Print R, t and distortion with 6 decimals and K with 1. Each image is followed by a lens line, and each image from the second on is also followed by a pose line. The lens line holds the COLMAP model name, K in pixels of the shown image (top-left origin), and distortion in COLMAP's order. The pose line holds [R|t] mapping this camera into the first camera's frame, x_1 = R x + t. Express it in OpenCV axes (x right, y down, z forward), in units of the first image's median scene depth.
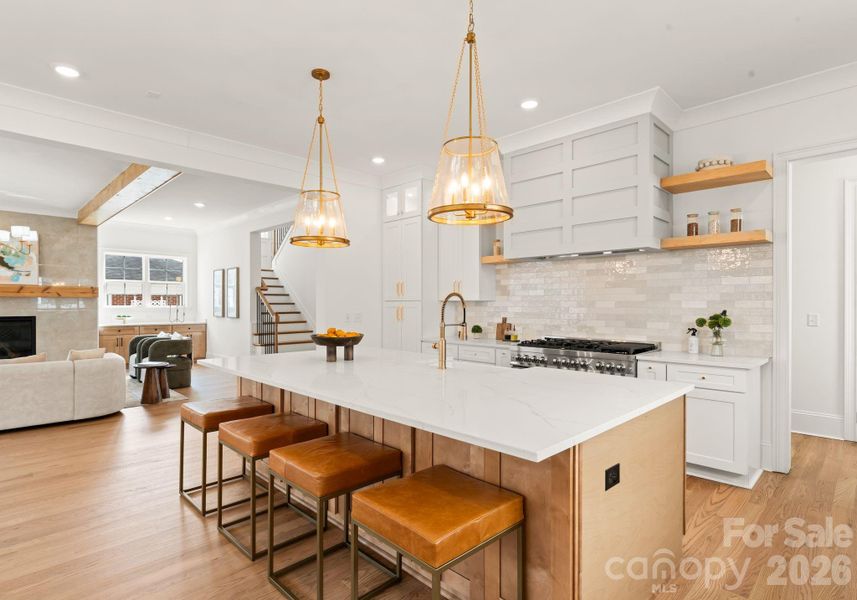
lens RADIAL K [[442.2, 0, 419.4], [0, 442.2, 308.7], [0, 0, 1]] dist [-0.001508, 0.000404]
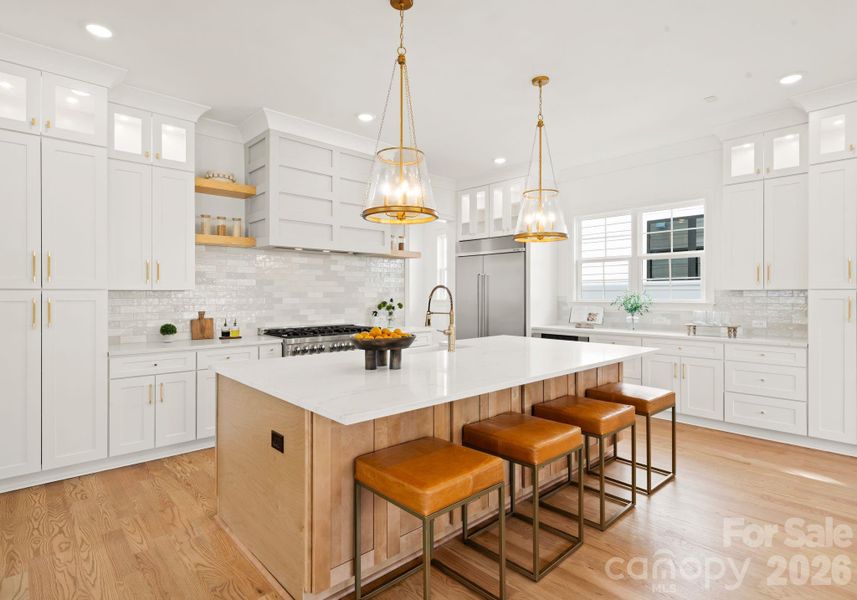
lens RADIAL K [[442.2, 0, 425.8], [0, 442.2, 297.5], [0, 0, 1]] dist [-0.001508, 0.000404]
pose [[0.026633, -0.009064, 0.999604, -0.774569], [0.010483, 0.999906, 0.008787, -0.010898], [-0.999590, 0.010244, 0.026726, 0.727282]]
